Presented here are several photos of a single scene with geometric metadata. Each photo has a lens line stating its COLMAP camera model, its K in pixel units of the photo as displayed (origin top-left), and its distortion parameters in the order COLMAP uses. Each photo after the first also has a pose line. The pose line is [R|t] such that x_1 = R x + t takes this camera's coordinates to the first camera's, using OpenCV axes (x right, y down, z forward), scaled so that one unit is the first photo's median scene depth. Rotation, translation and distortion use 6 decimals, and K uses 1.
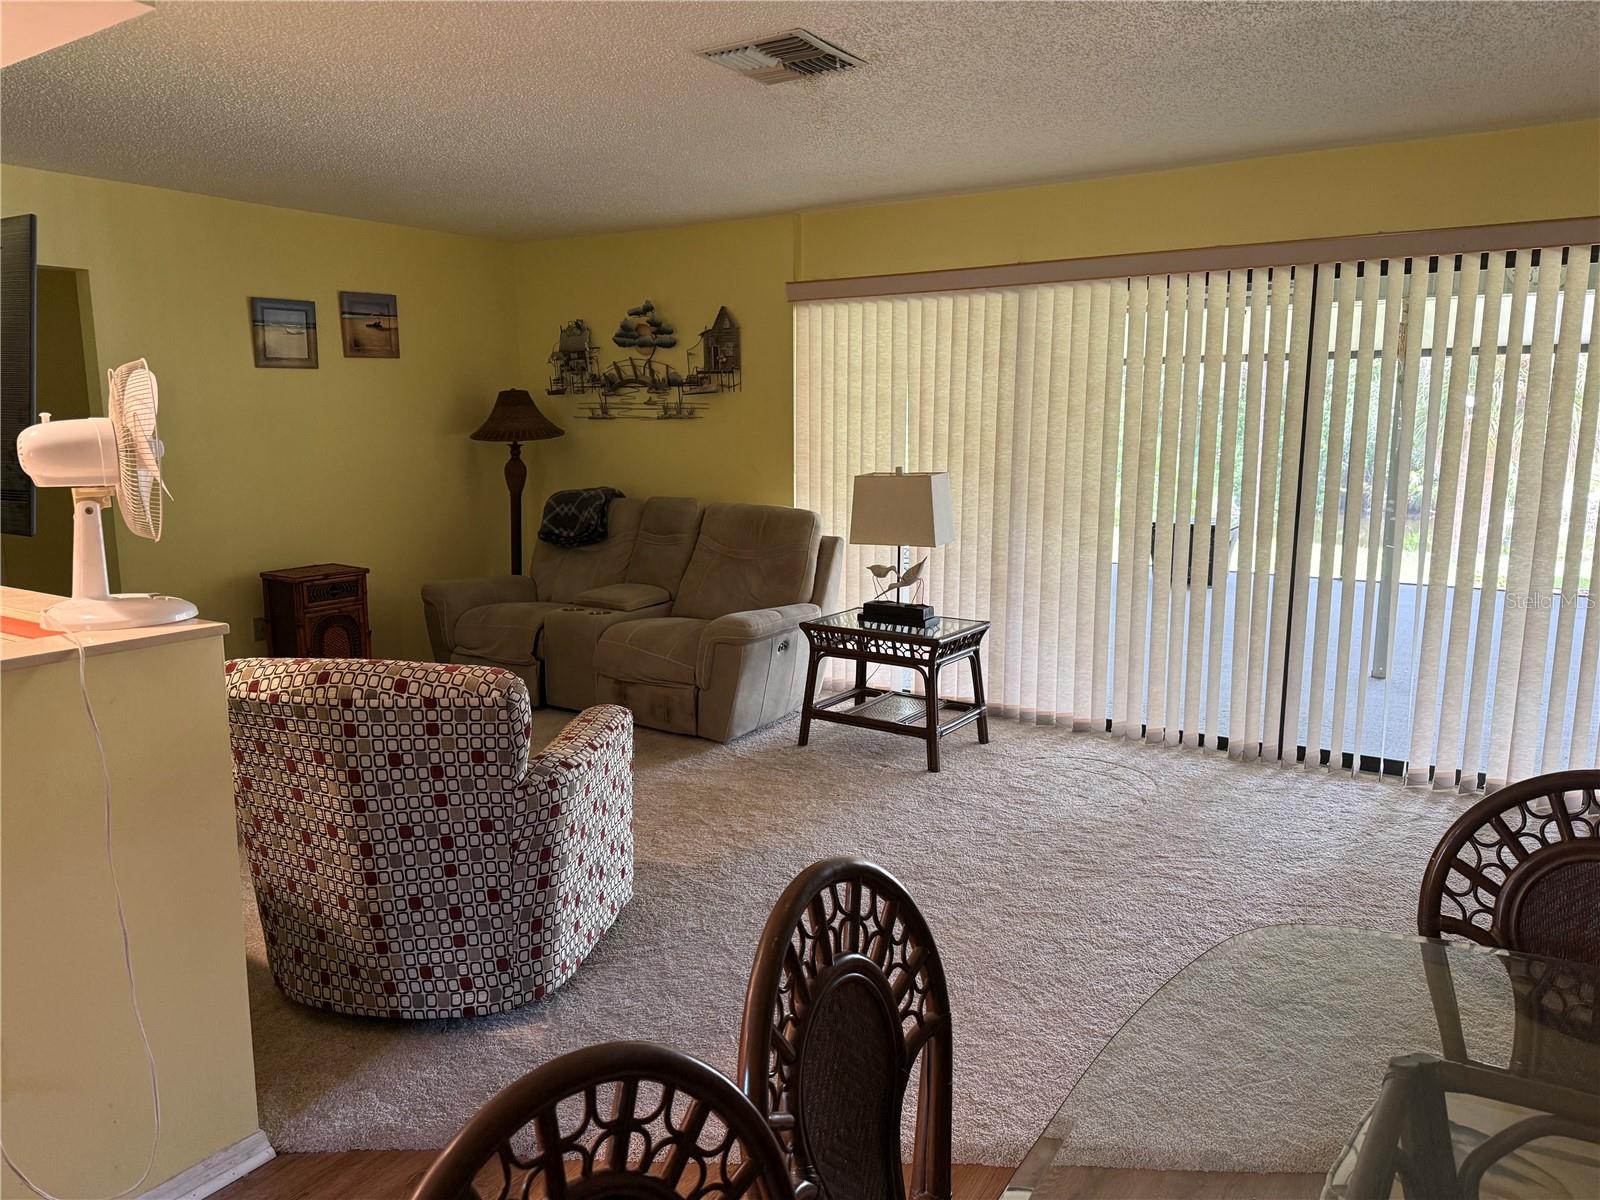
lens RADIAL K [[1136.5, 0, 799.4], [0, 1136.5, 593.3], [0, 0, 1]] dist [0.008380, -0.007884]
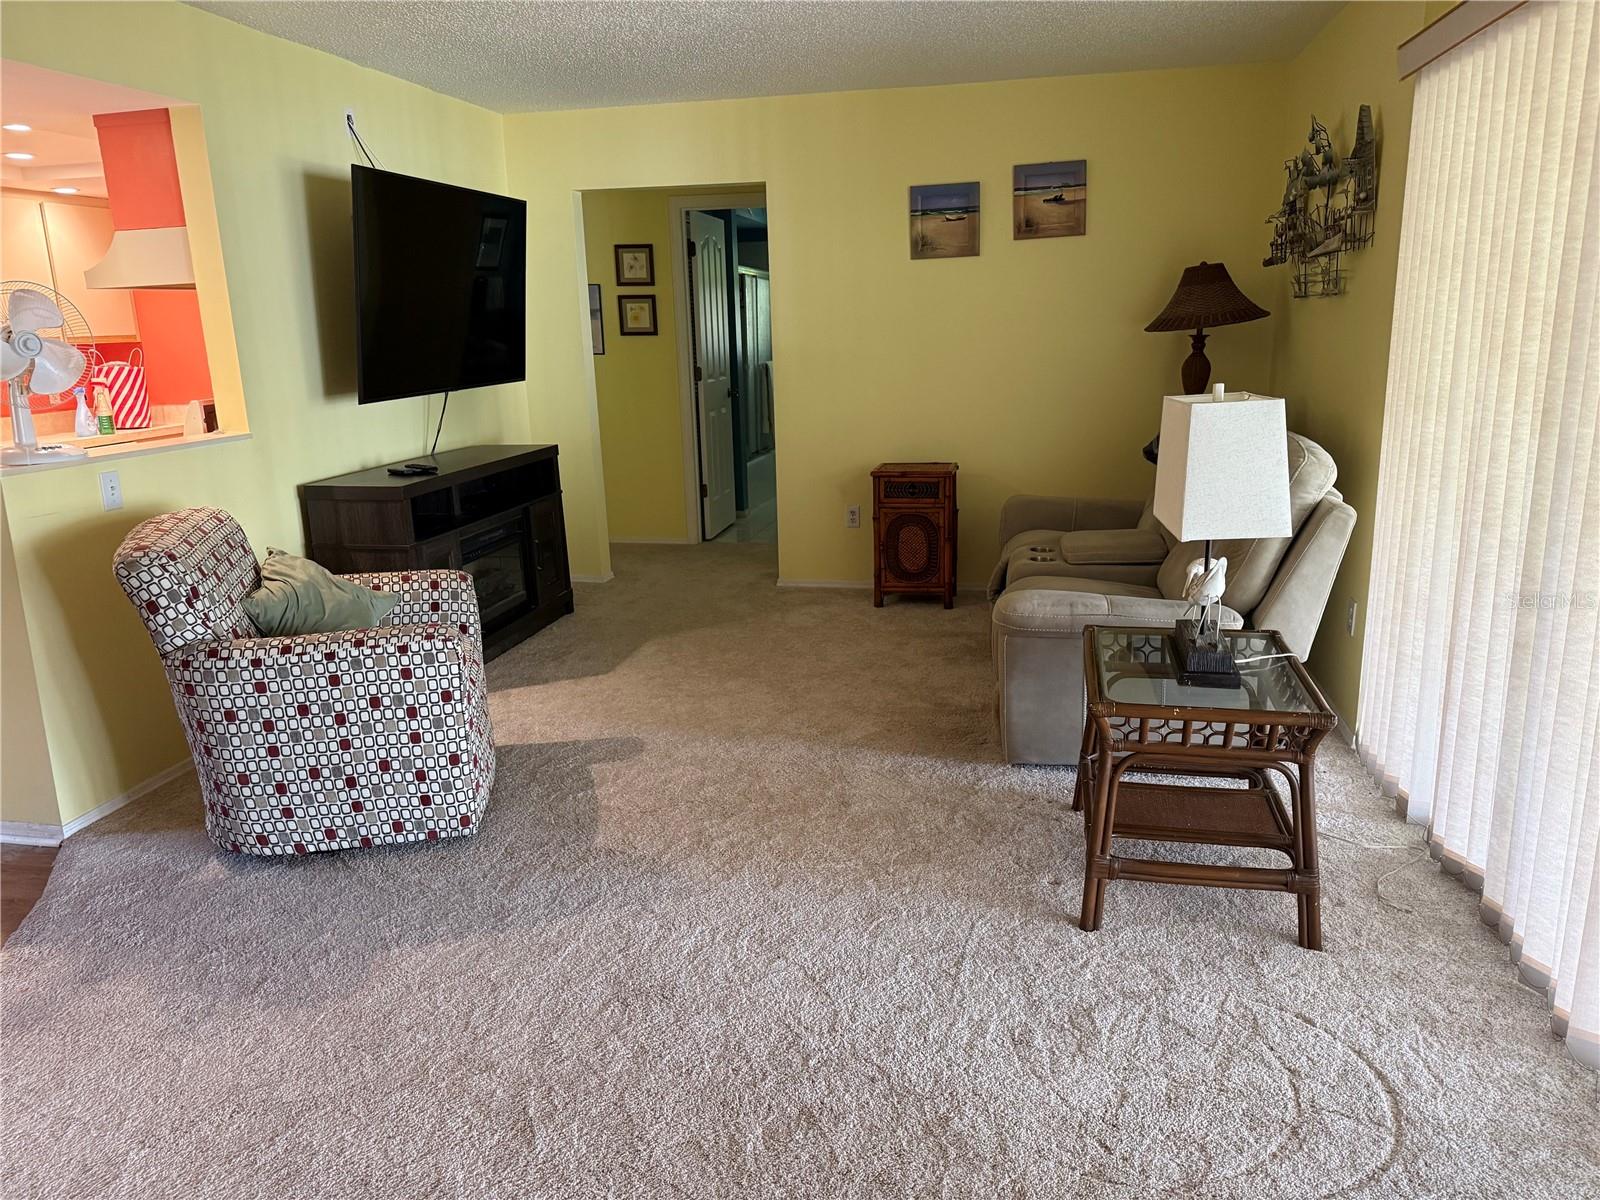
lens RADIAL K [[1136.5, 0, 800.2], [0, 1136.5, 602.9], [0, 0, 1]] dist [0.008380, -0.007884]
pose [[0.364181, 0.214614, -0.906263, 0.422161], [-0.120169, 0.975781, 0.182787, -0.067679], [0.923543, 0.042337, 0.381151, 0.494735]]
